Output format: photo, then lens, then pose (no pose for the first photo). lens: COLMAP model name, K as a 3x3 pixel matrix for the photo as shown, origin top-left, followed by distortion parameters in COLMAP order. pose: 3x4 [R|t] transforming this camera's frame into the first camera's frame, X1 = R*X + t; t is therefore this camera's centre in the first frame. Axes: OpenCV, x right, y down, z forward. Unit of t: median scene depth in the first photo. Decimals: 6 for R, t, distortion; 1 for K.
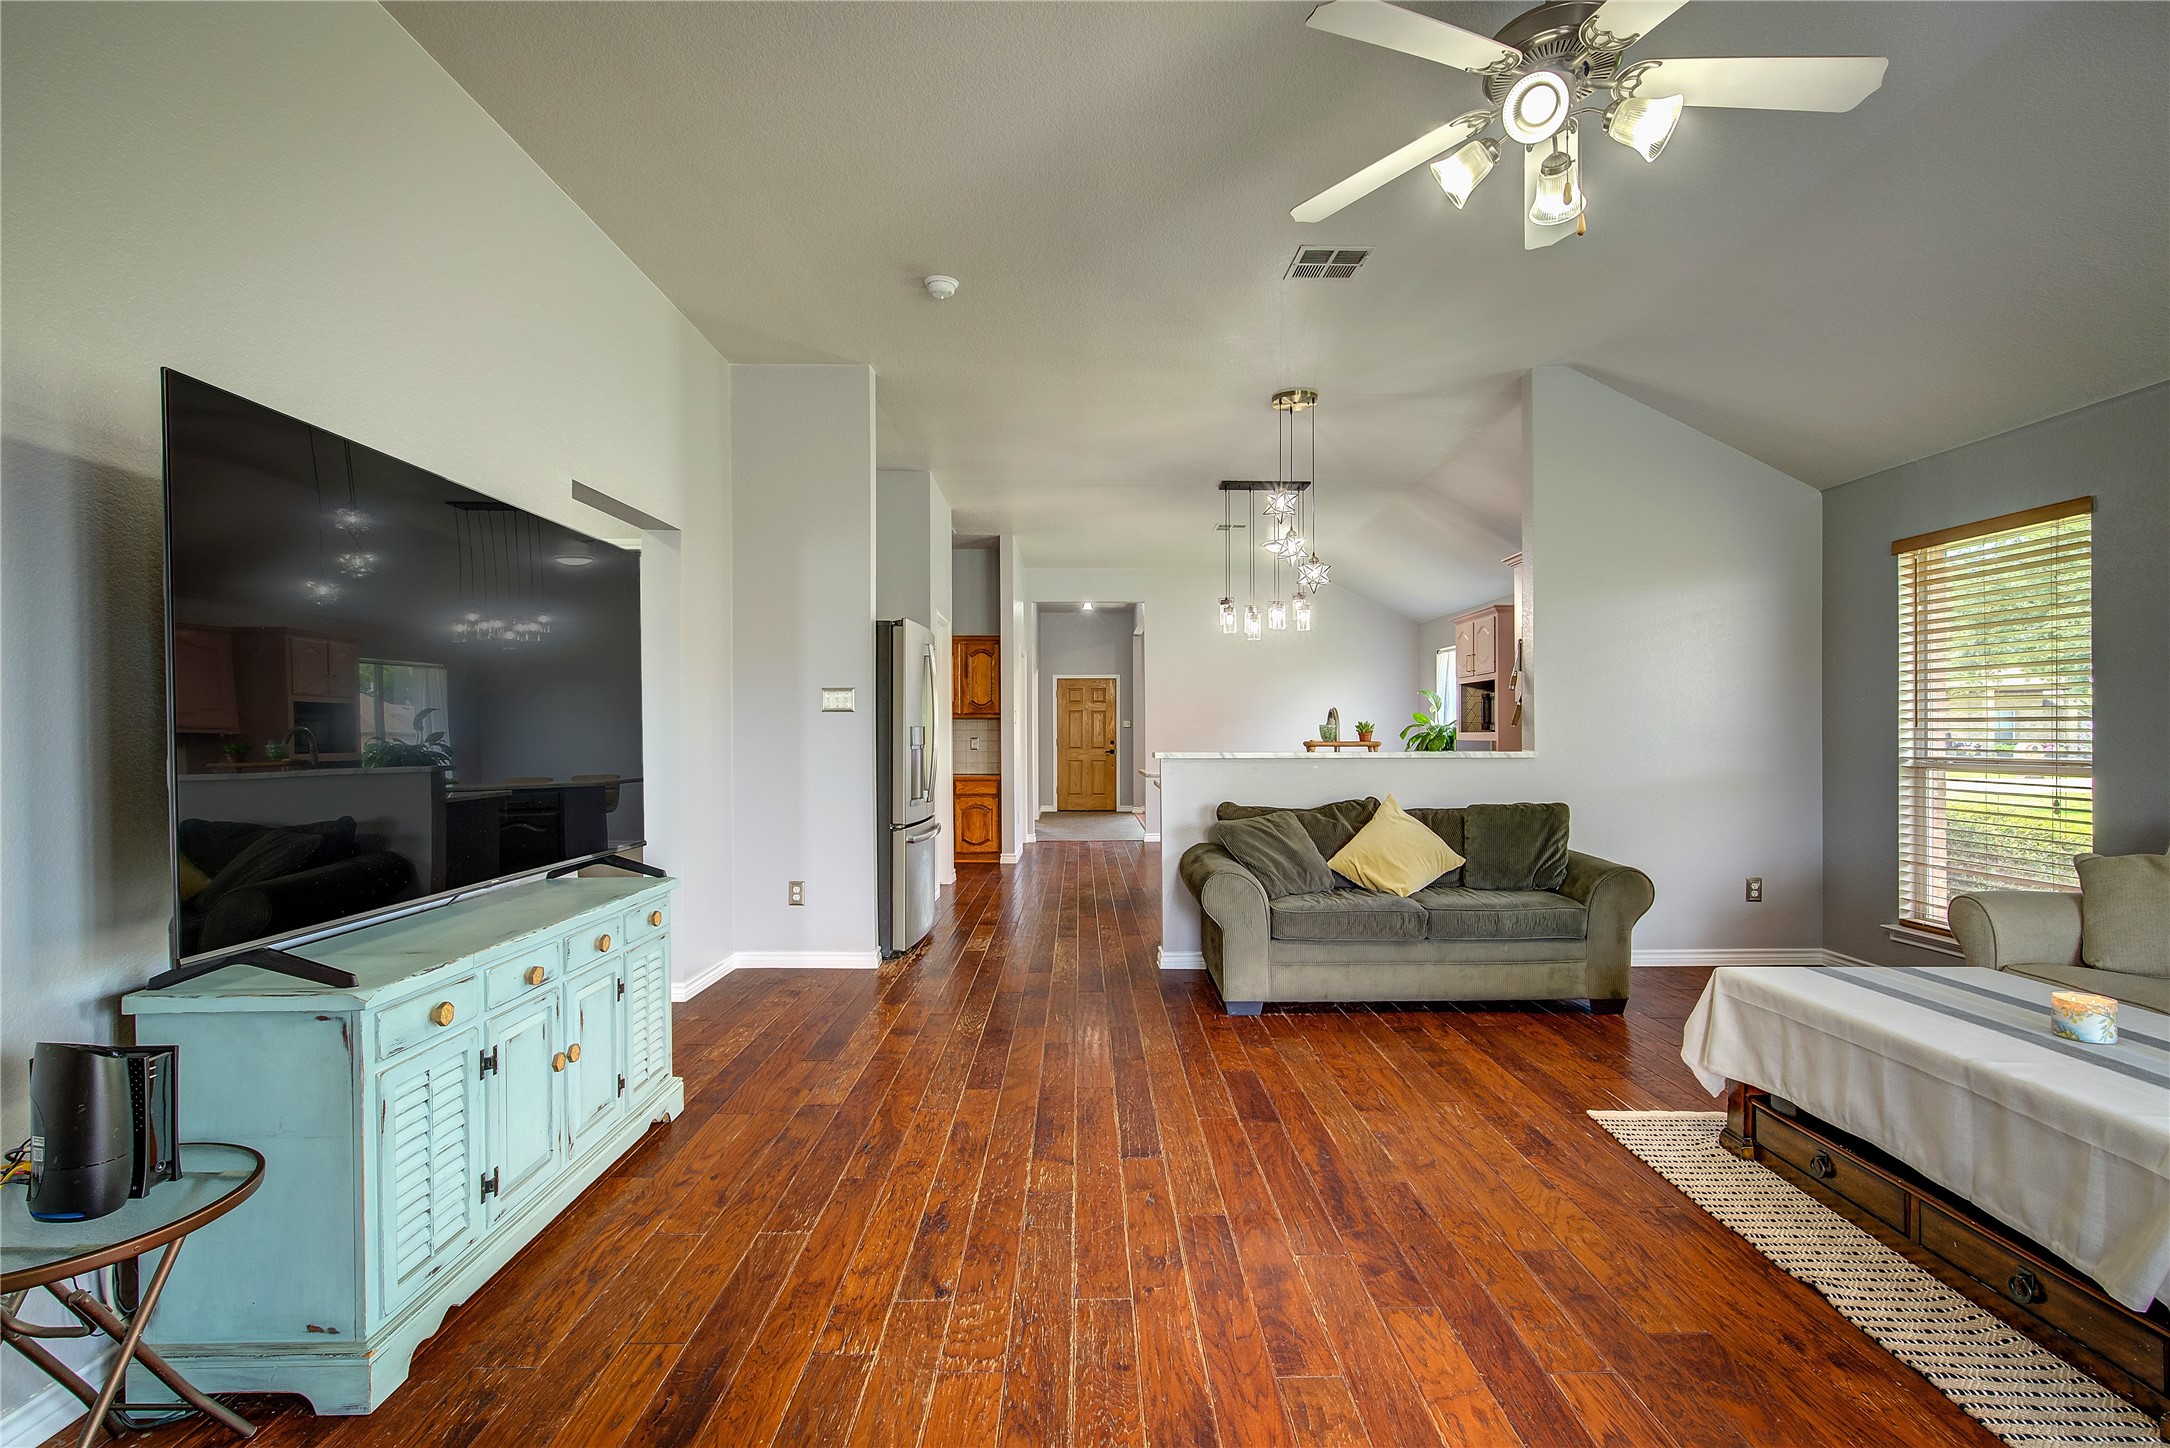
lens RADIAL K [[983.6, 0, 1092.2], [0, 983.6, 735.2], [0, 0, 1]] dist [-0.002471, 0.001257]
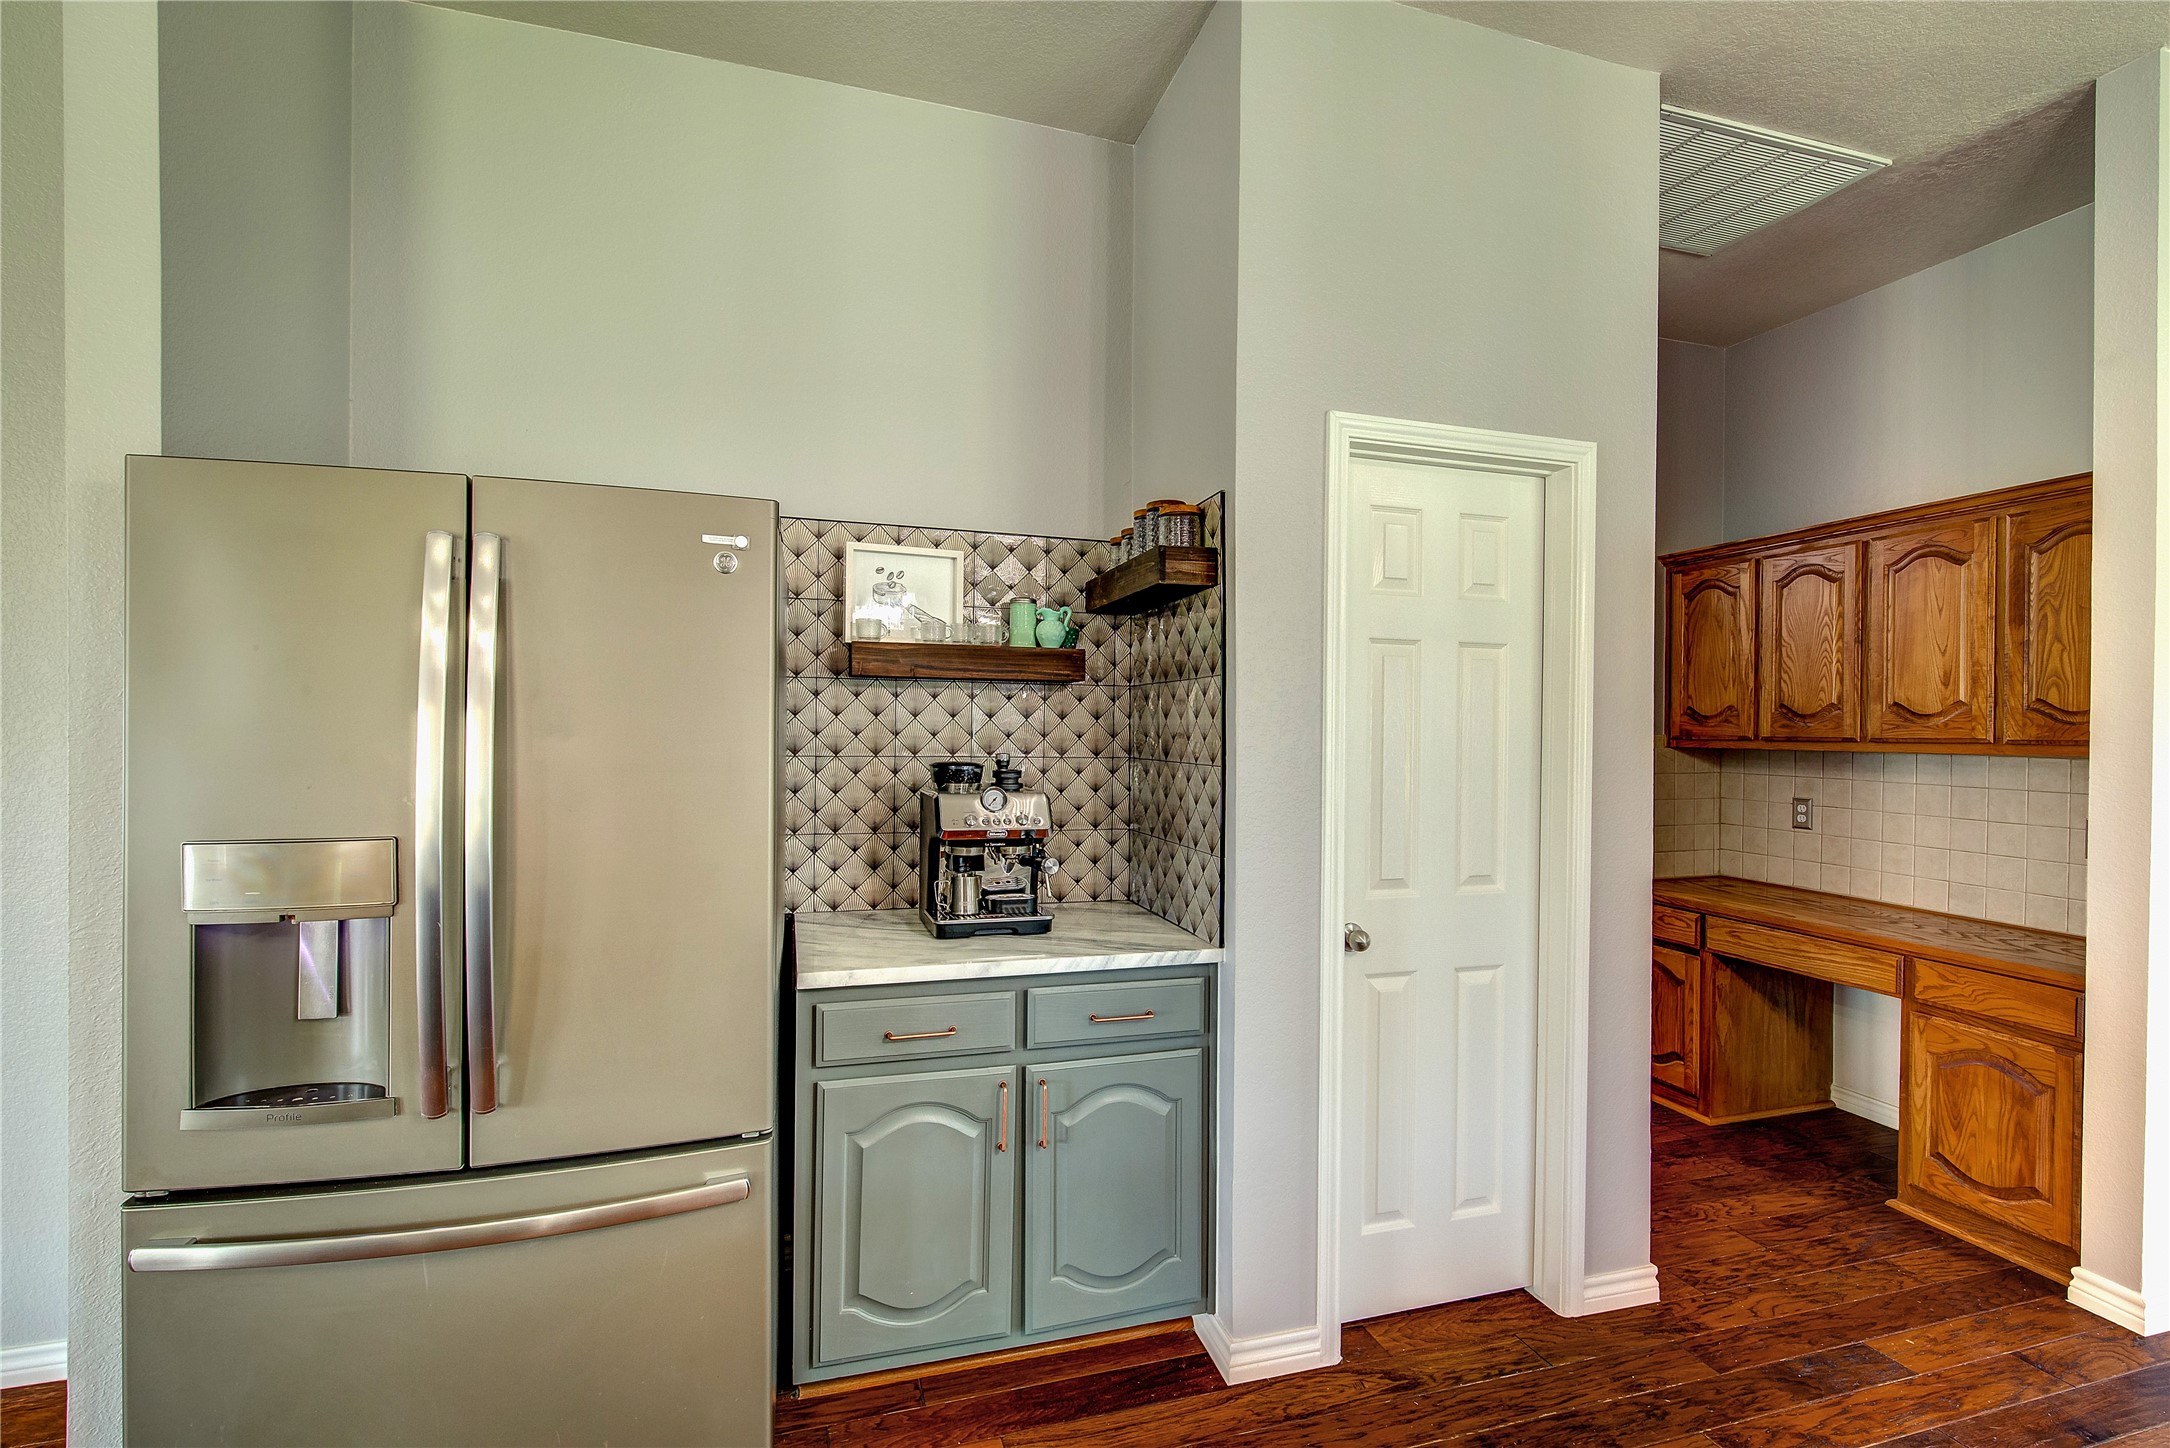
lens RADIAL K [[983.6, 0, 1092.5], [0, 983.6, 734.0], [0, 0, 1]] dist [-0.002471, 0.001257]
pose [[0.287932, 0.014517, -0.957541, 0.177615], [-0.013211, 0.999850, 0.011186, -0.051537], [0.957560, 0.009429, 0.288080, 1.361917]]
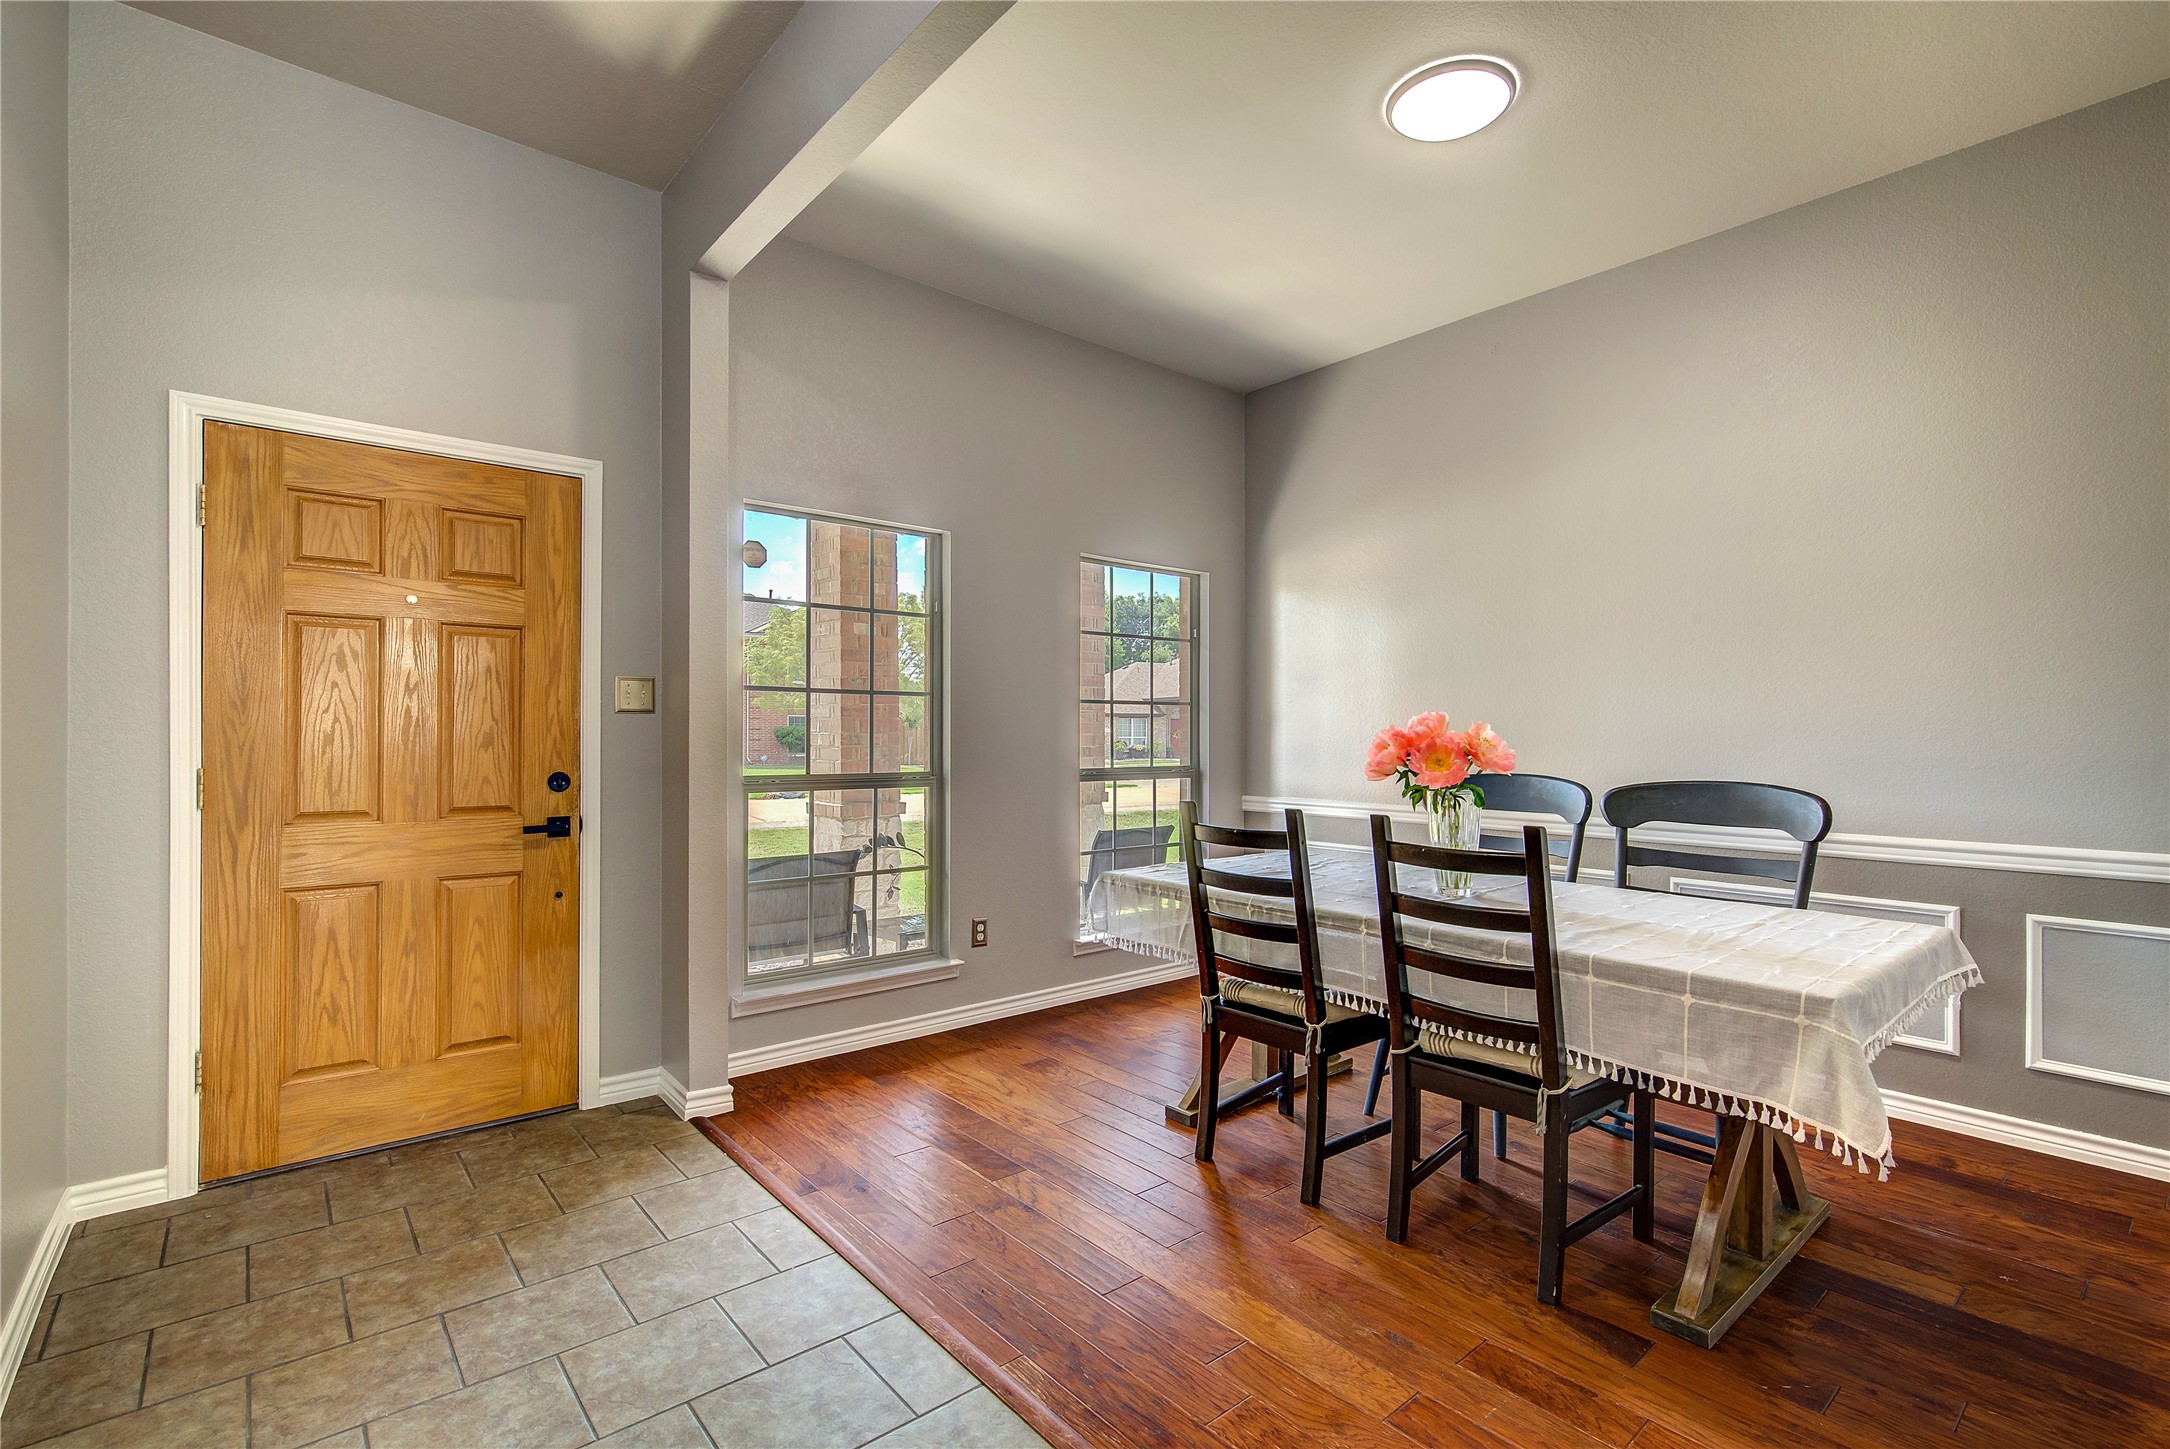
lens RADIAL K [[983.6, 0, 1092.7], [0, 983.6, 731.9], [0, 0, 1]] dist [-0.002471, 0.001257]
pose [[0.768533, 0.004435, 0.639795, -0.087340], [-0.004719, 0.999988, -0.001264, -0.011272], [-0.639793, -0.002048, 0.768545, 2.620825]]
